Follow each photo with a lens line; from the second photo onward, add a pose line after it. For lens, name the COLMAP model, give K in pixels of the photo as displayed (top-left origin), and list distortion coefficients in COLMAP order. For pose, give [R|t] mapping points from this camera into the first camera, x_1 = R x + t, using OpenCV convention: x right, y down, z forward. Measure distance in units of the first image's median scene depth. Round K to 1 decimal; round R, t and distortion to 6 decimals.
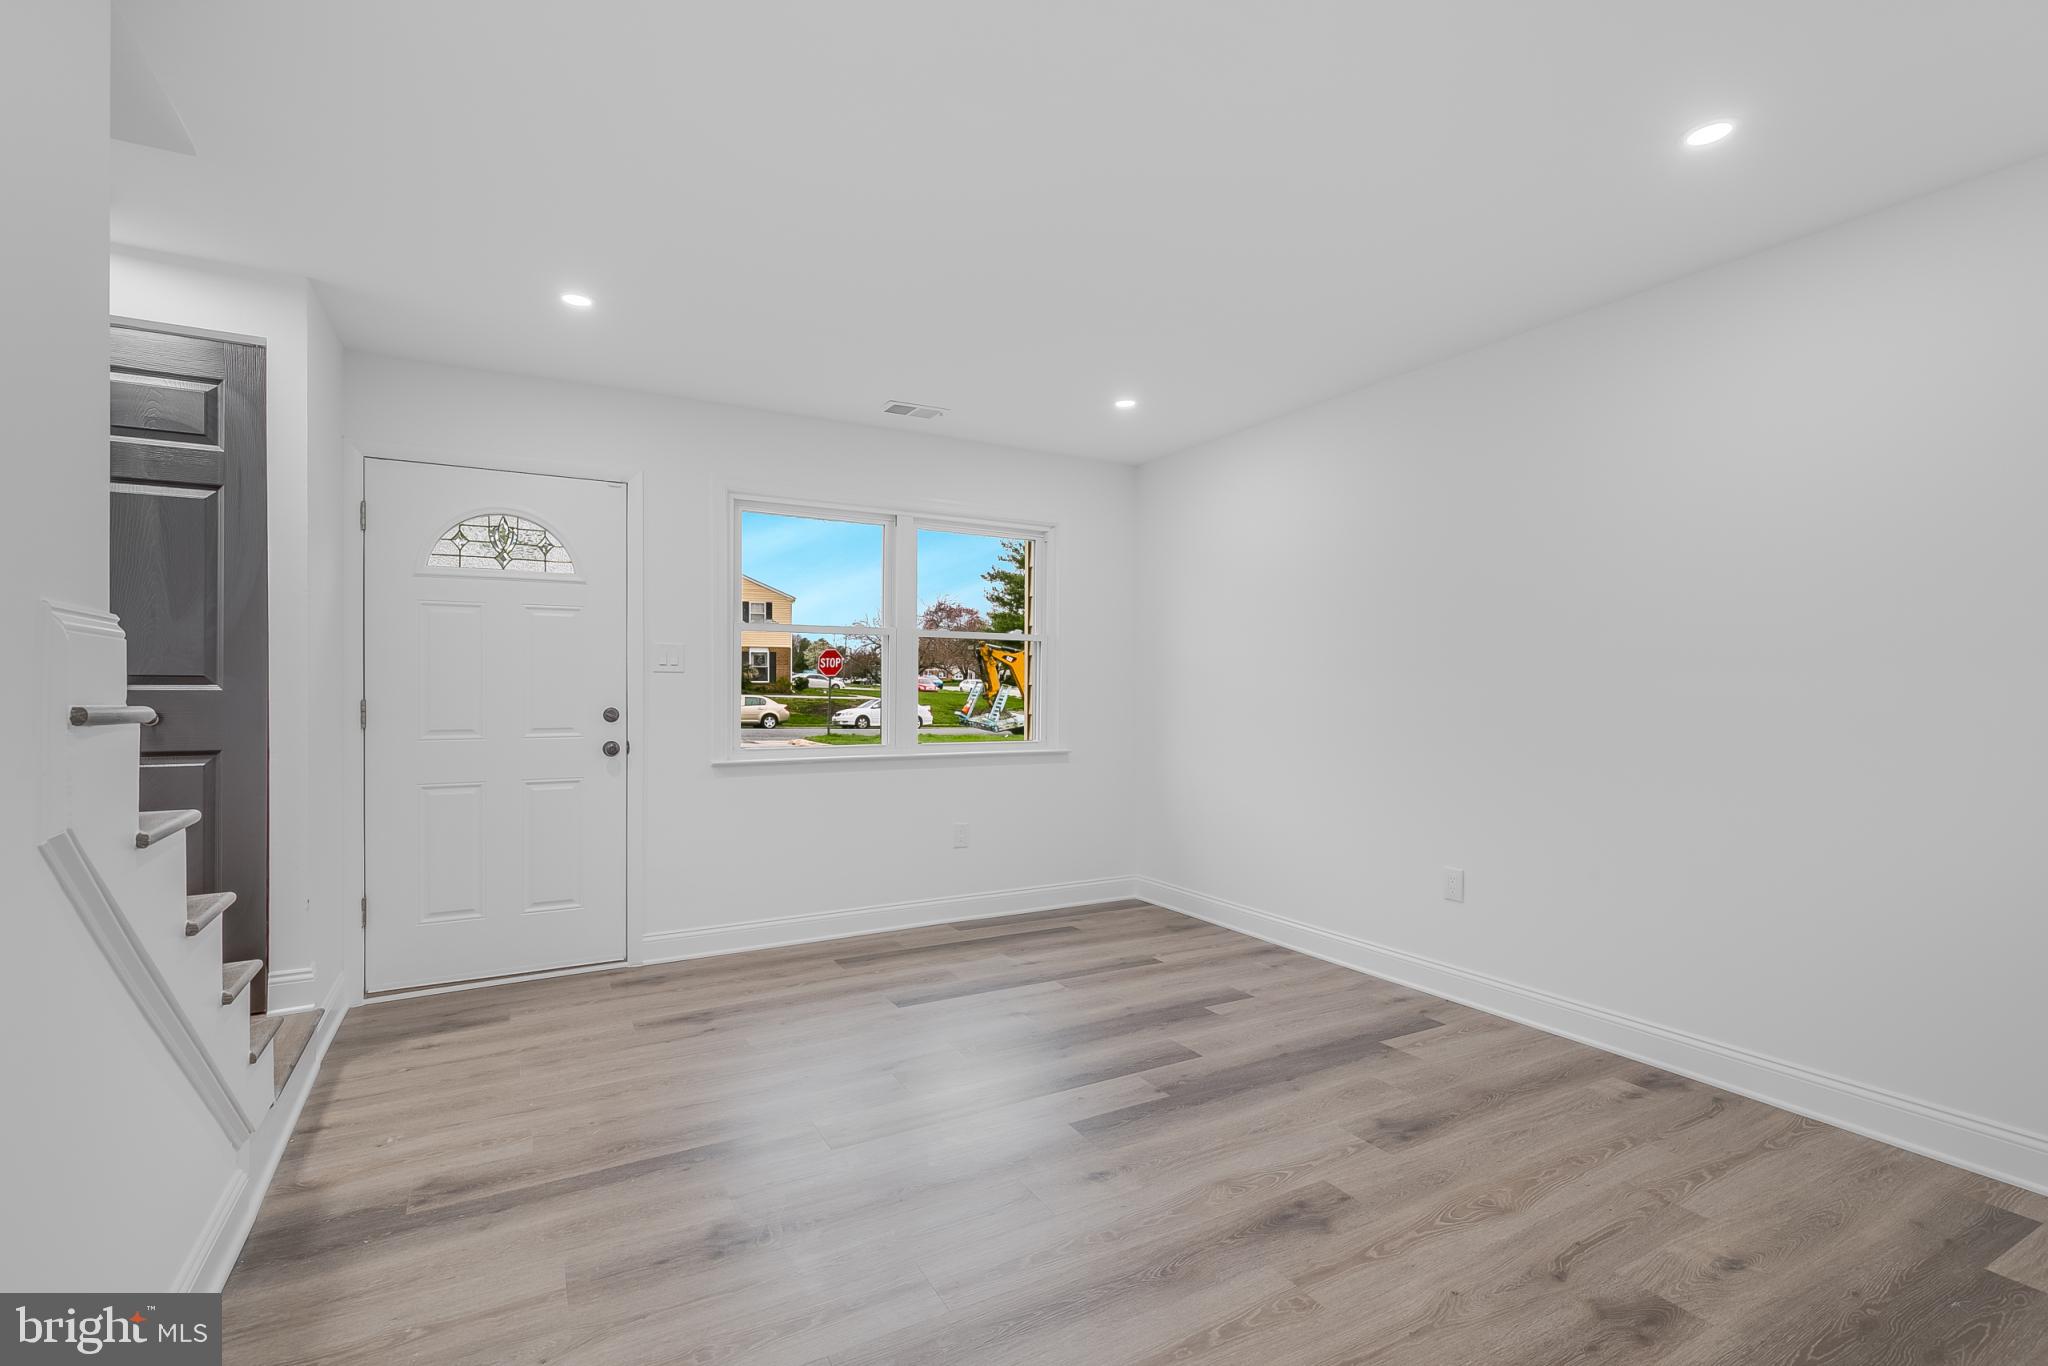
lens RADIAL K [[924.4, 0, 1019.3], [0, 924.4, 685.6], [0, 0, 1]] dist [0.006248, -0.000998]
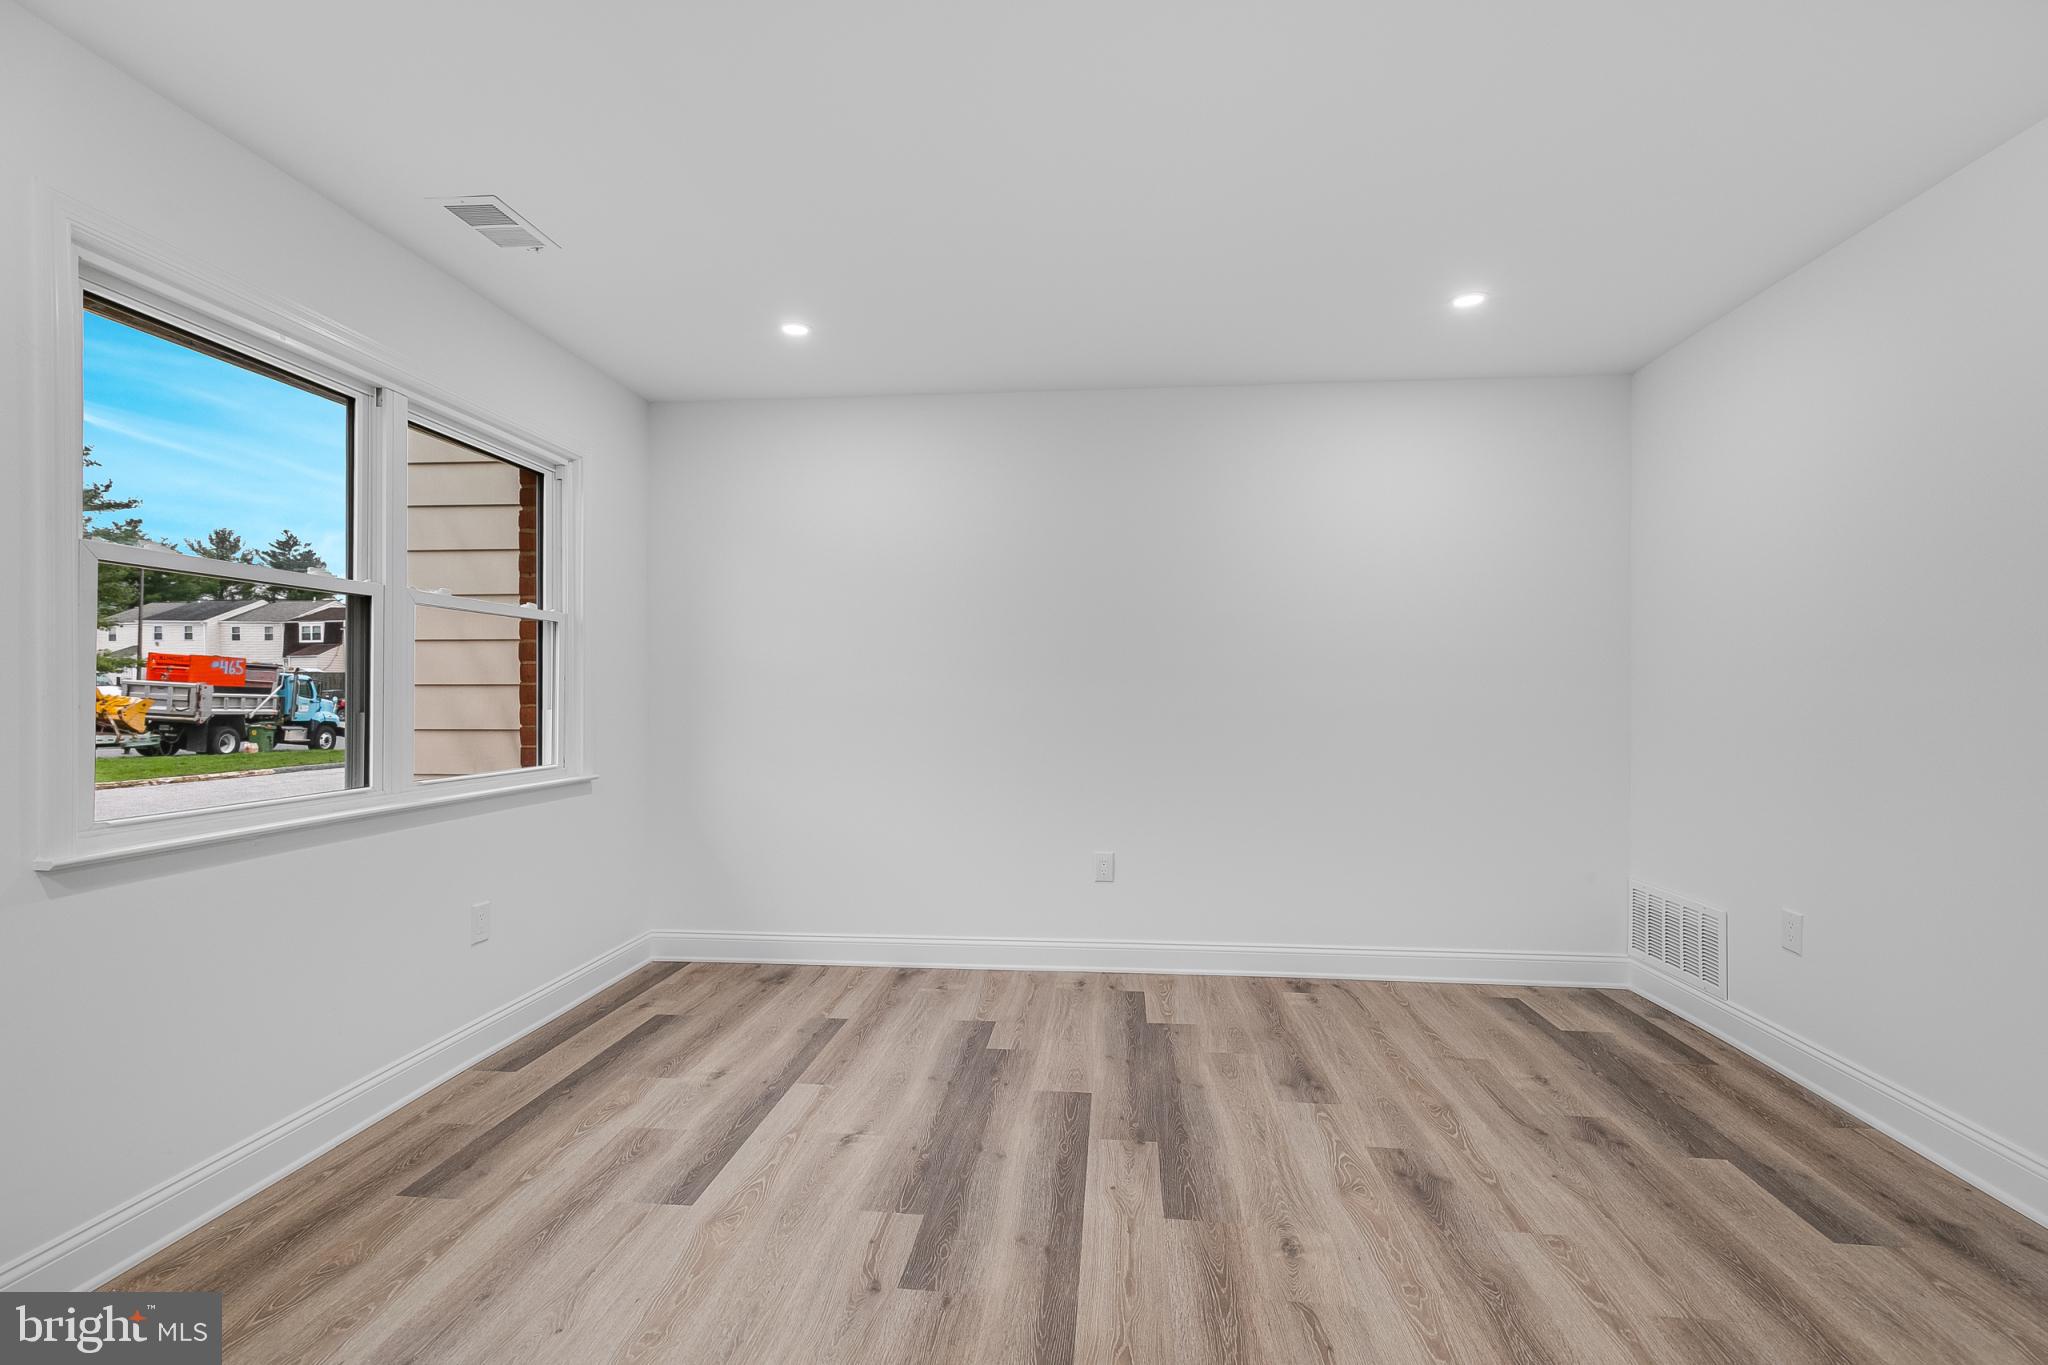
lens RADIAL K [[924.4, 0, 1019.3], [0, 924.4, 685.1], [0, 0, 1]] dist [0.006248, -0.000998]
pose [[0.573901, 0.004222, 0.818914, -0.628448], [-0.003118, 0.999991, -0.002970, 0.001698], [-0.818919, -0.000849, 0.573909, 0.570501]]
